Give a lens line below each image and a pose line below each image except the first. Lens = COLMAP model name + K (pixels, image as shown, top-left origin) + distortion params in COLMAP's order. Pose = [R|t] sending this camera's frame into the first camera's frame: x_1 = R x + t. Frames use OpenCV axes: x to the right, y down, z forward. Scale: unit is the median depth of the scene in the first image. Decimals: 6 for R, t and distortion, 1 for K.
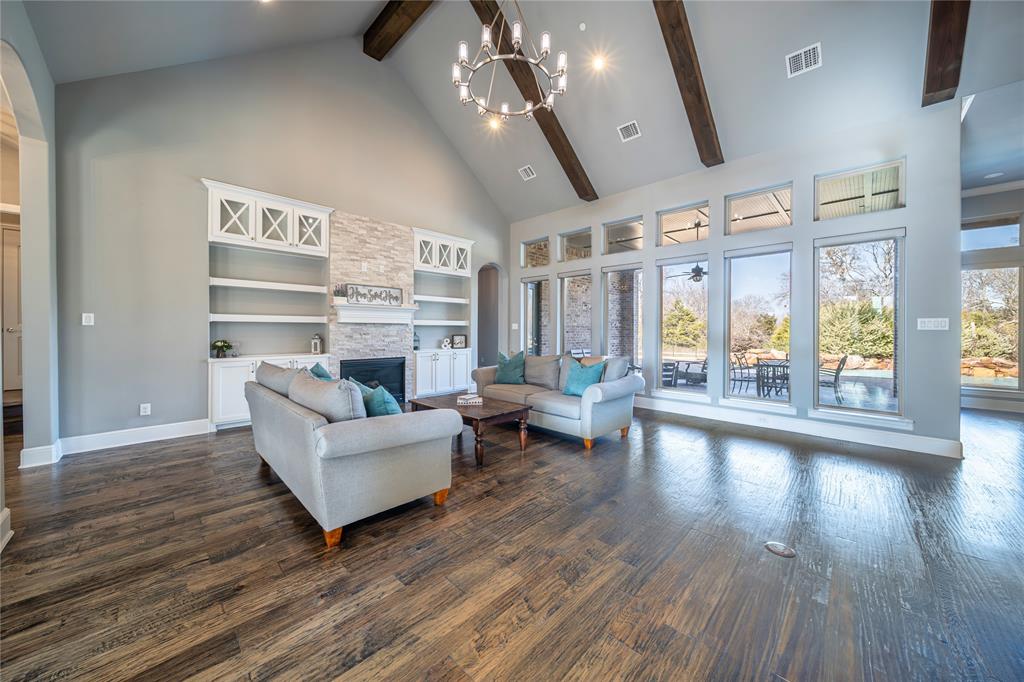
lens RADIAL K [[359.0, 0, 512.9], [0, 359.0, 331.3], [0, 0, 1]] dist [-0.001238, -0.000613]
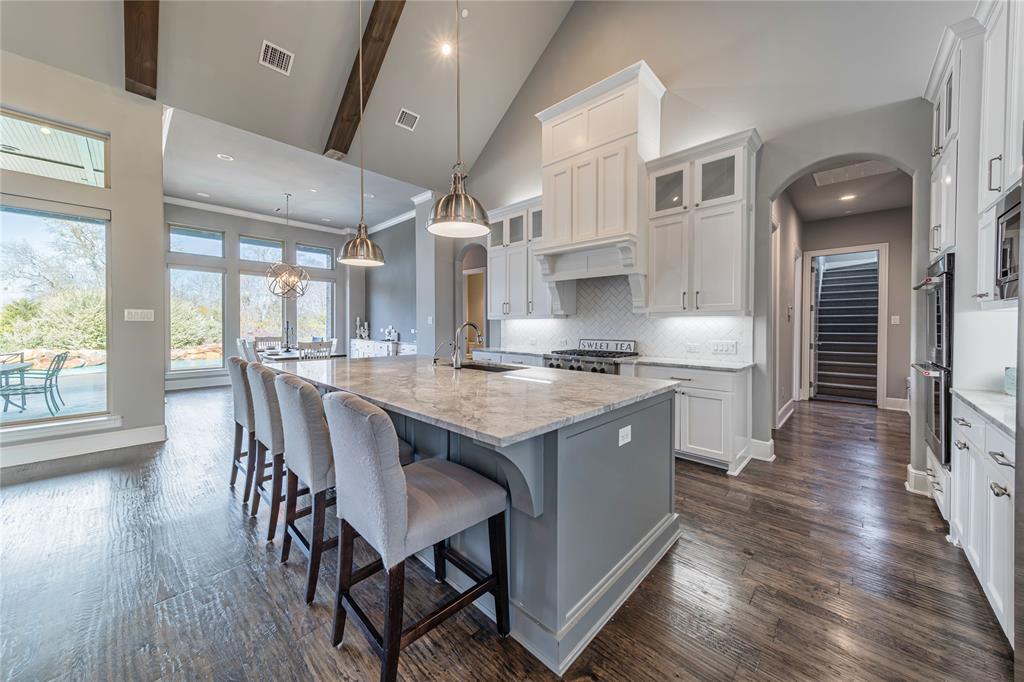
lens RADIAL K [[359.0, 0, 501.4], [0, 359.0, 327.7], [0, 0, 1]] dist [-0.001238, -0.000613]
pose [[-0.010523, -0.011694, 0.999876, 0.109760], [-0.000330, 0.999932, 0.011691, 0.002112], [-0.999945, -0.000207, -0.010526, -0.003845]]
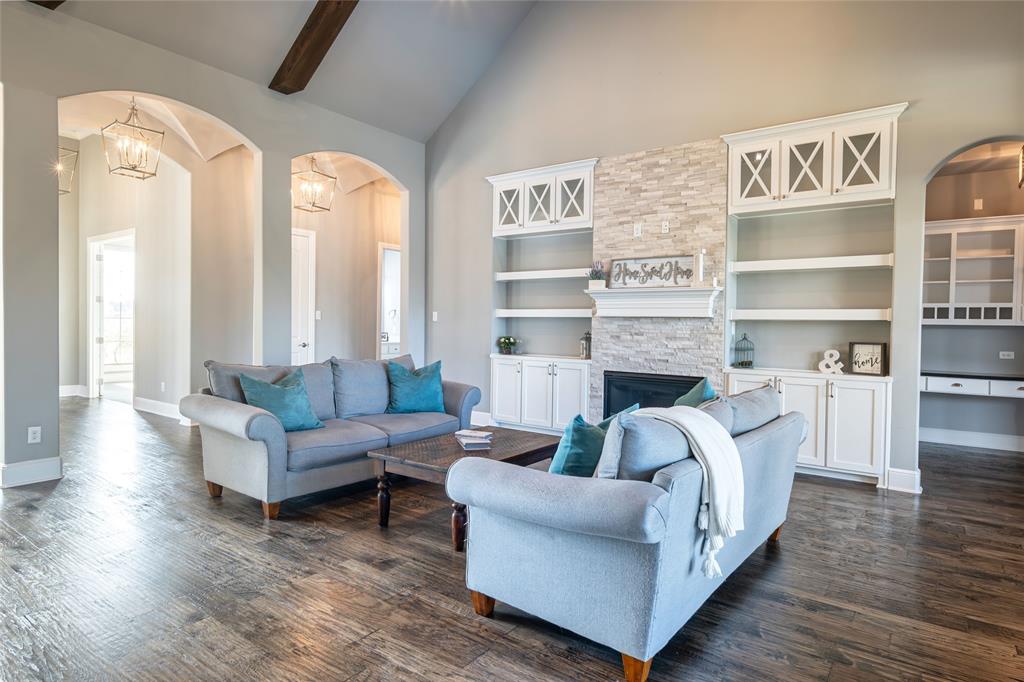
lens RADIAL K [[579.3, 0, 512.3], [0, 579.3, 335.7], [0, 0, 1]] dist [0.000941, 0.001663]
pose [[0.138047, 0.017323, -0.990274, 0.624603], [-0.019160, 0.999707, 0.014817, -0.000314], [0.990240, 0.016928, 0.138339, 0.675249]]
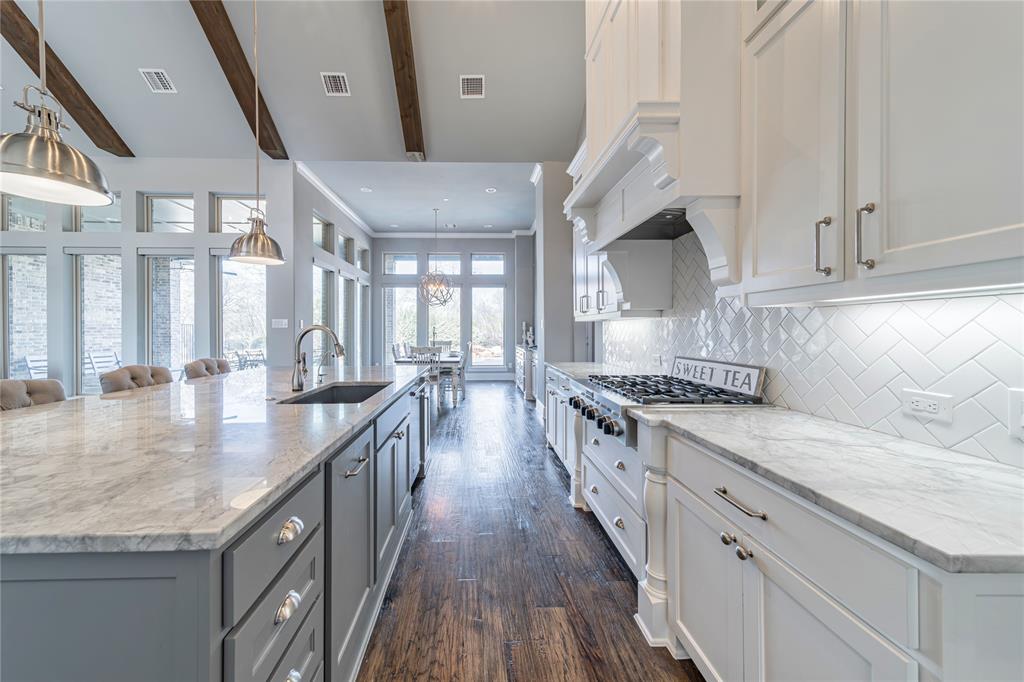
lens RADIAL K [[364.7, 0, 480.8], [0, 364.7, 331.4], [0, 0, 1]] dist [0.010683, -0.000057]
pose [[0.699978, -0.009309, 0.714103, 0.505993], [0.006906, 0.999957, 0.006266, 0.004650], [-0.714131, 0.000545, 0.700012, -0.361919]]
